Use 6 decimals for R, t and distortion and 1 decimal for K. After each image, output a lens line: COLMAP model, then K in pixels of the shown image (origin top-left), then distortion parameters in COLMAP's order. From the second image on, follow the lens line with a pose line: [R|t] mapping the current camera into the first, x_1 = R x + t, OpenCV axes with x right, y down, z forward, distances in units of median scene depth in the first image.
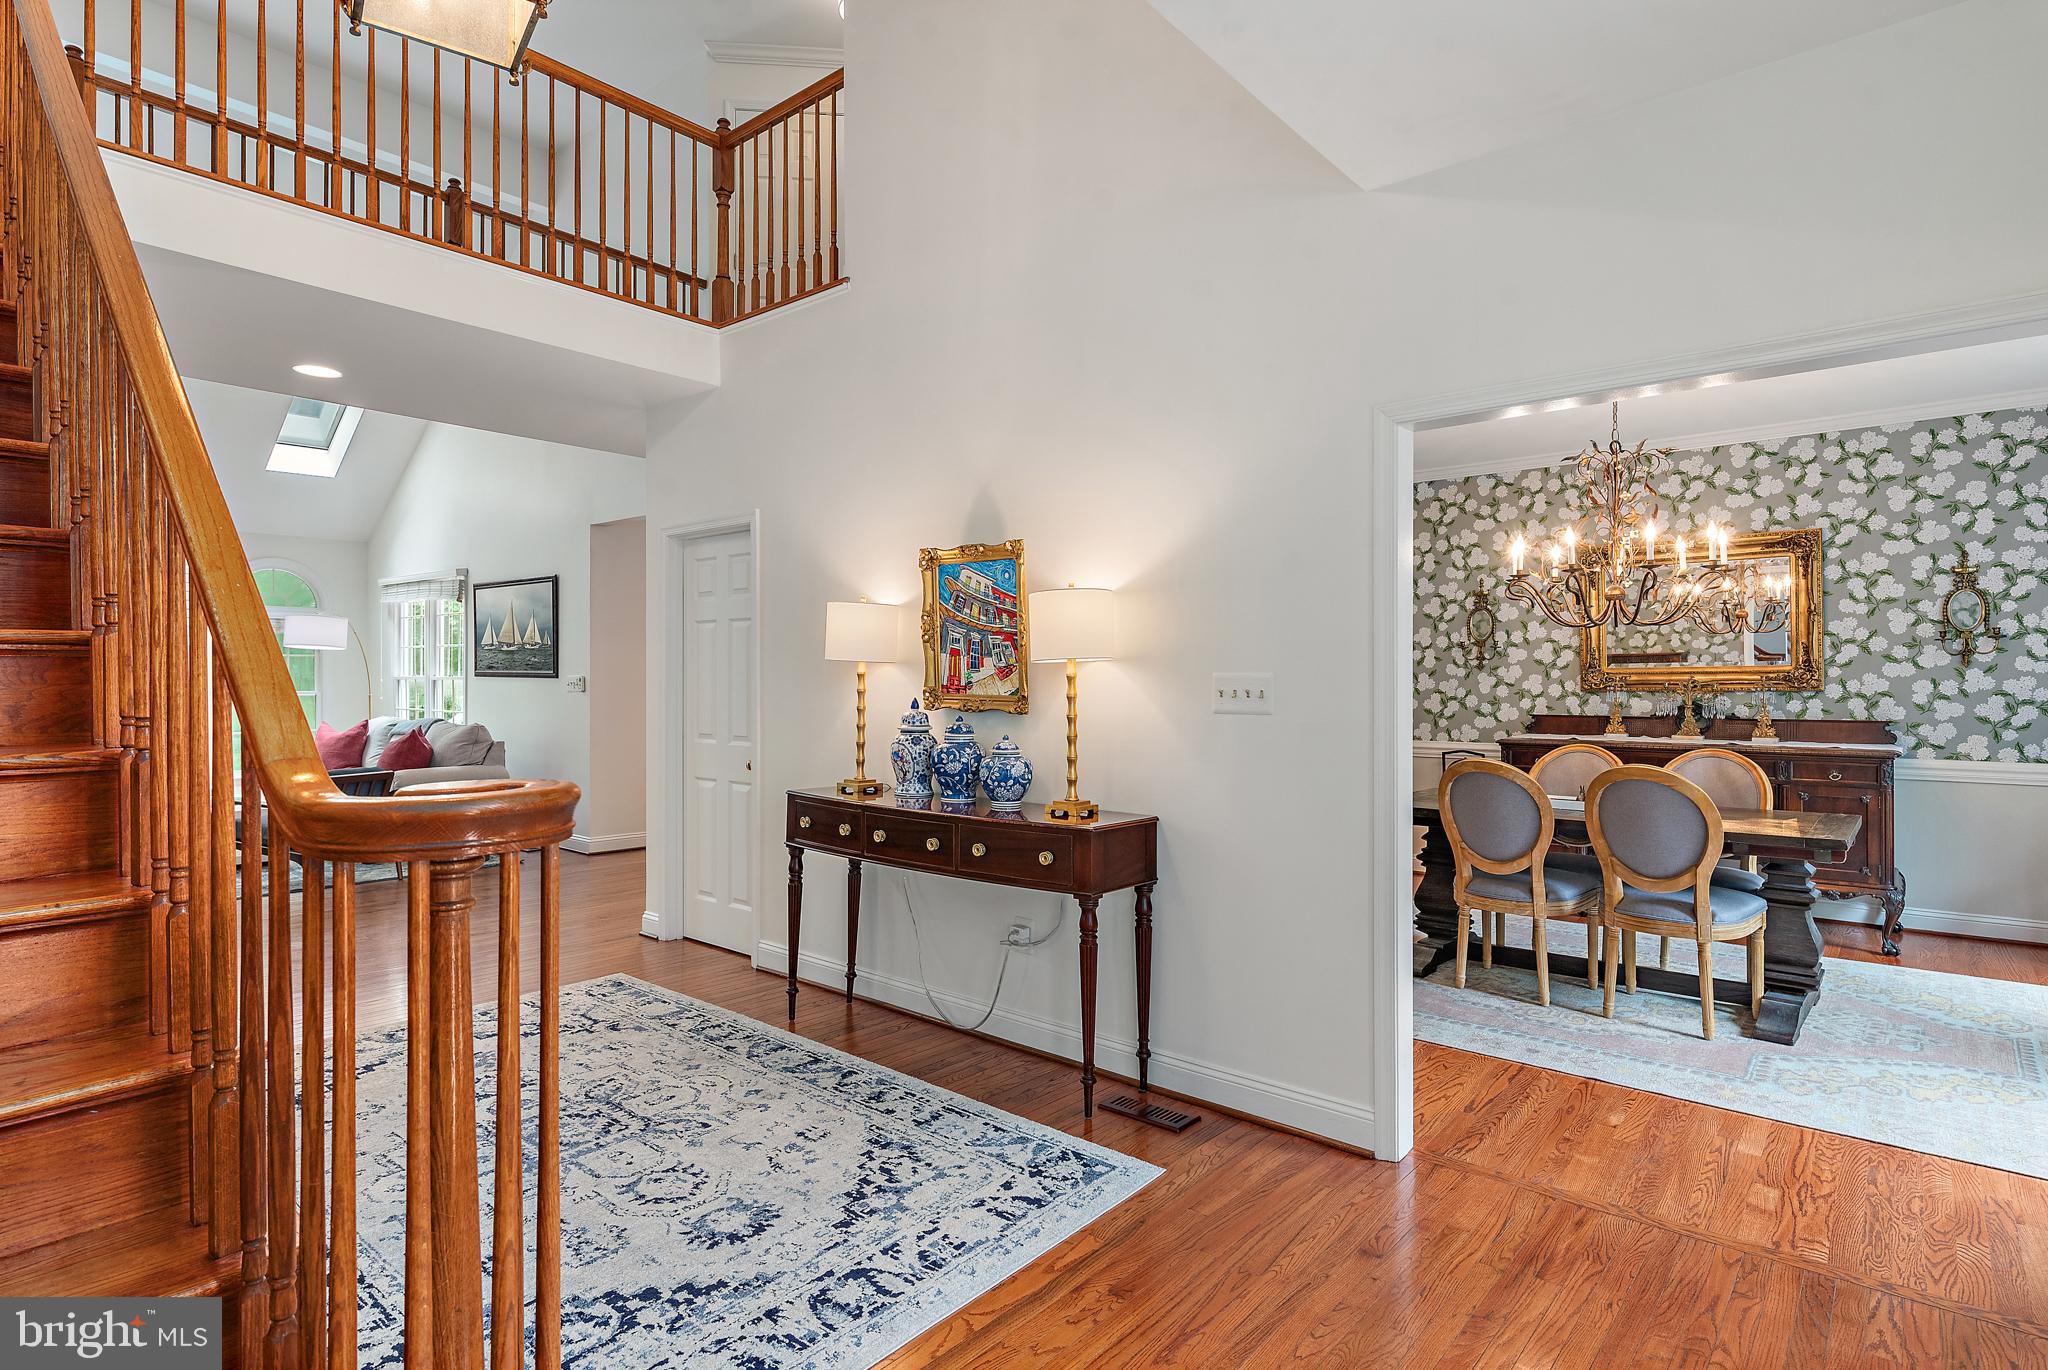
lens RADIAL K [[1048.3, 0, 1023.1], [0, 1048.3, 680.5], [0, 0, 1]] dist [0.001366, -0.000423]
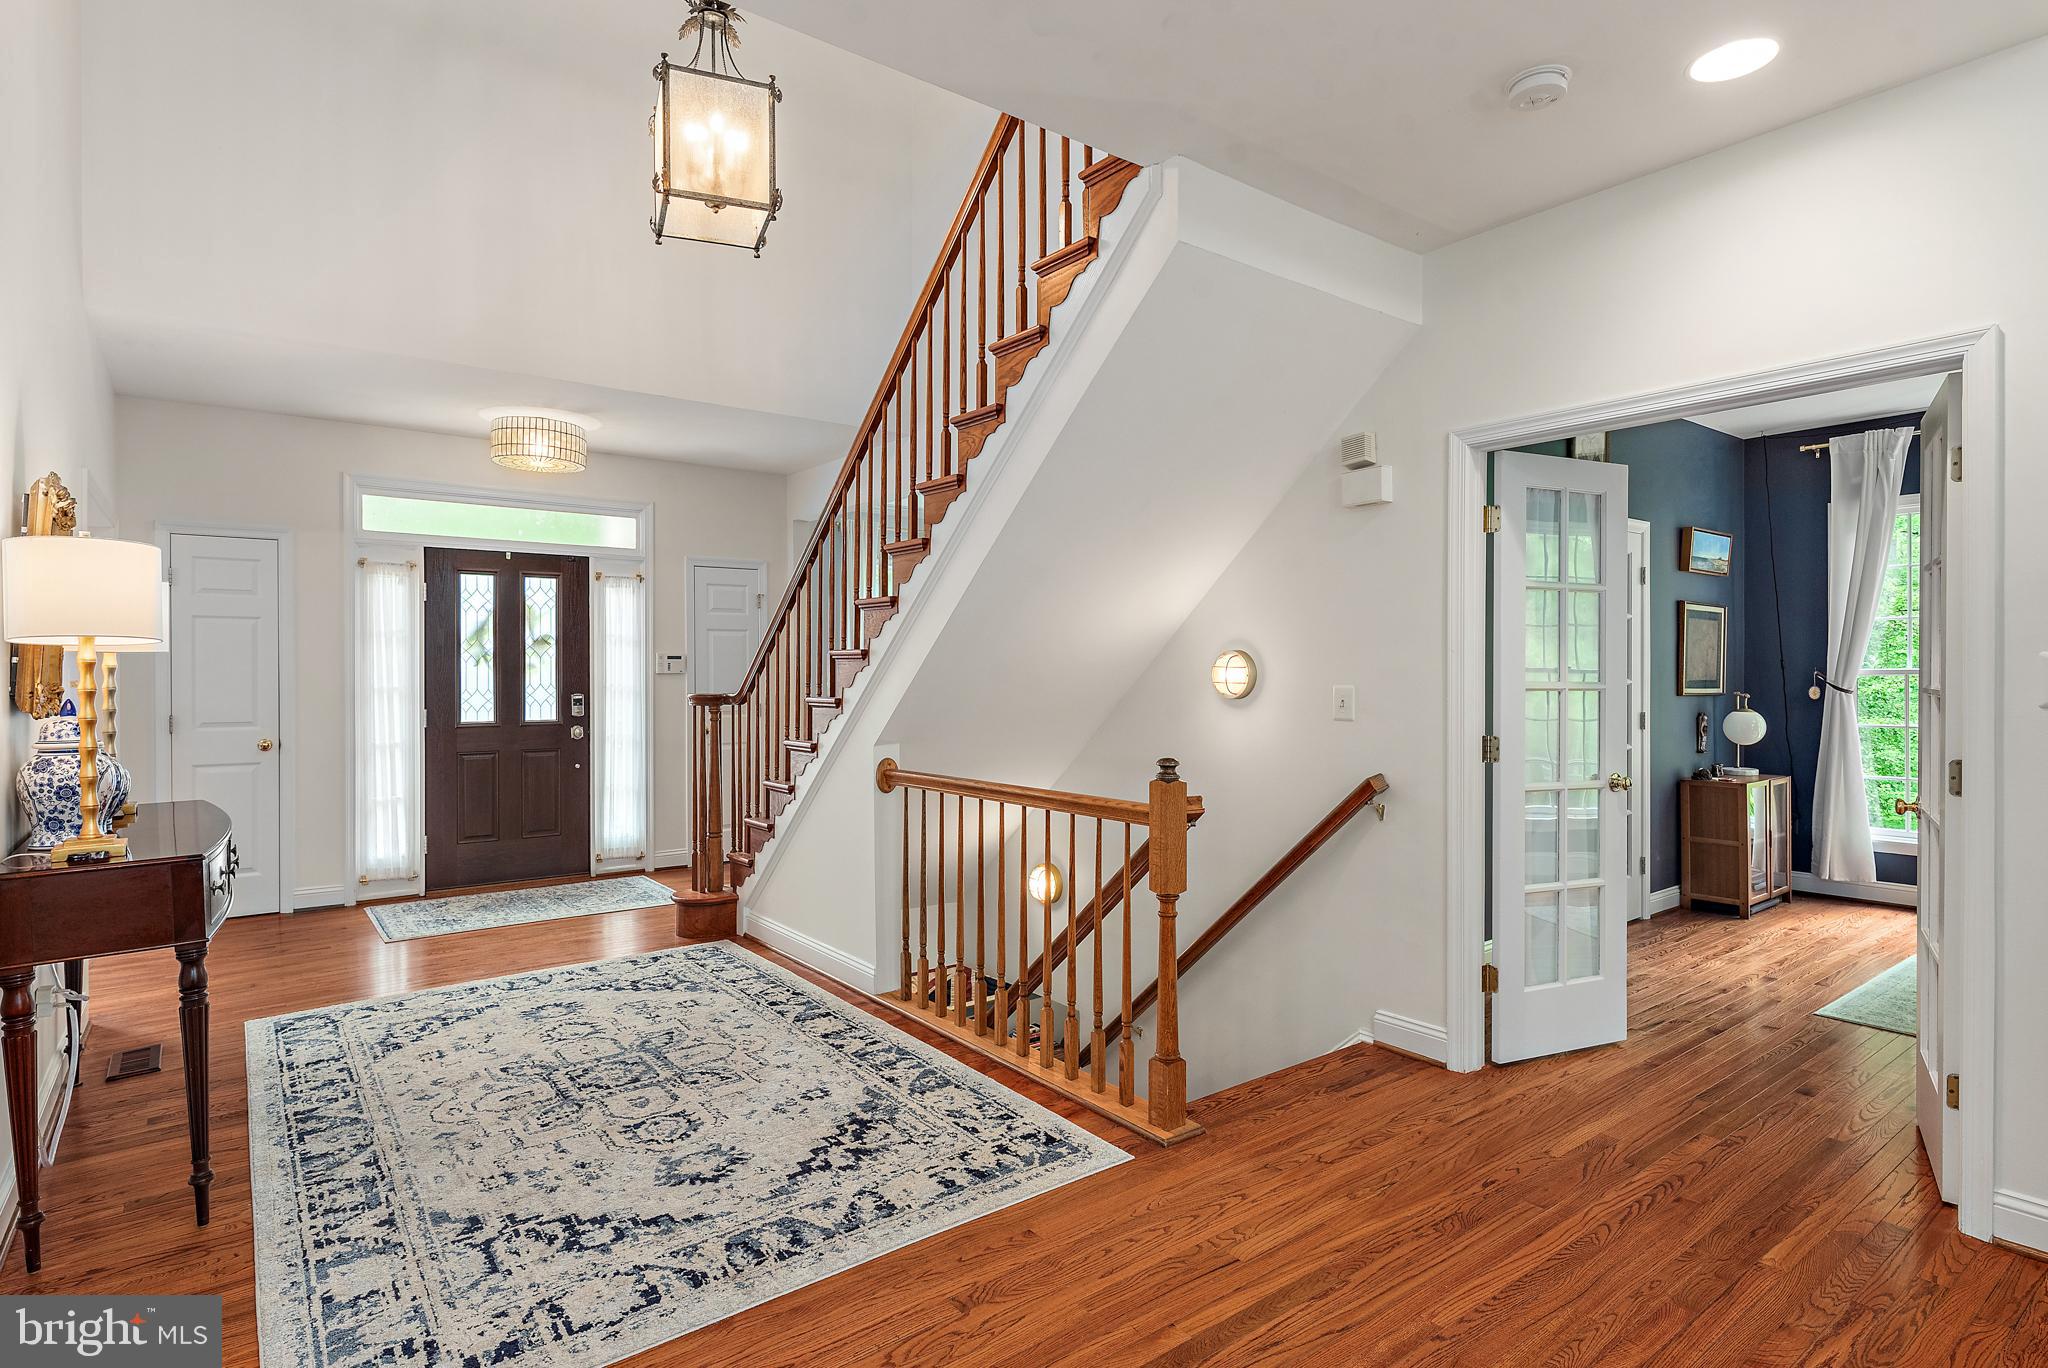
lens RADIAL K [[1048.3, 0, 1023.1], [0, 1048.3, 679.5], [0, 0, 1]] dist [0.001366, -0.000423]
pose [[-0.976521, -0.002316, 0.215411, -0.604694], [-0.000222, 0.999952, 0.009747, -0.002058], [-0.215423, 0.009470, -0.976475, 1.098310]]
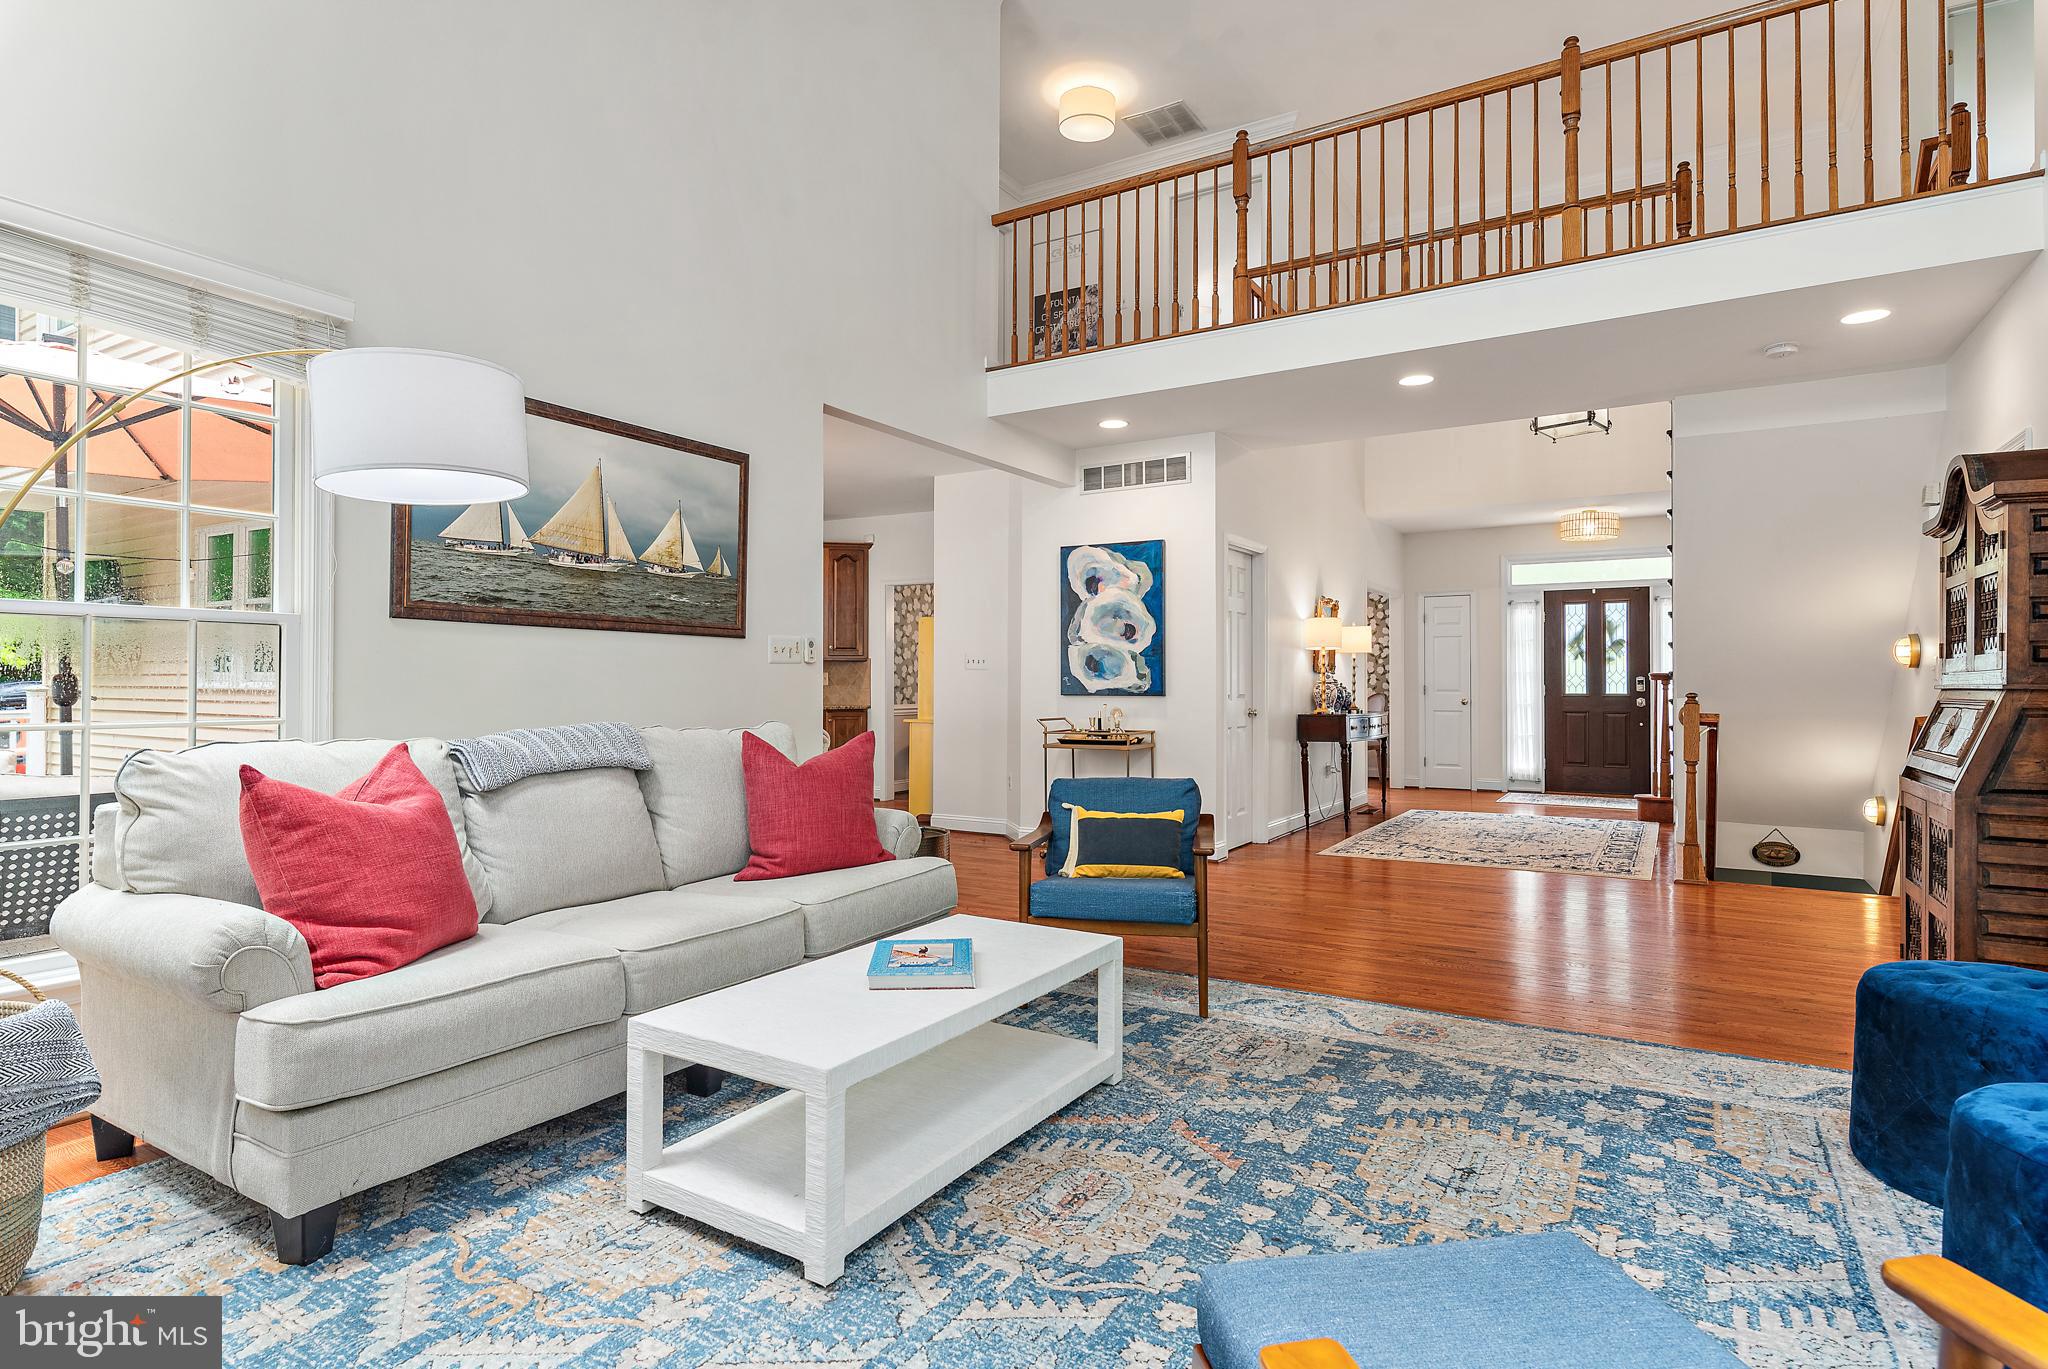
lens RADIAL K [[1067.7, 0, 1020.5], [0, 1067.7, 678.2], [0, 0, 1]] dist [-0.002629, -0.001527]
pose [[-0.151480, 0.001701, 0.988459, -1.532063], [0.001316, 0.999998, -0.001519, 0.029884], [-0.988459, 0.001071, -0.151482, 1.393634]]
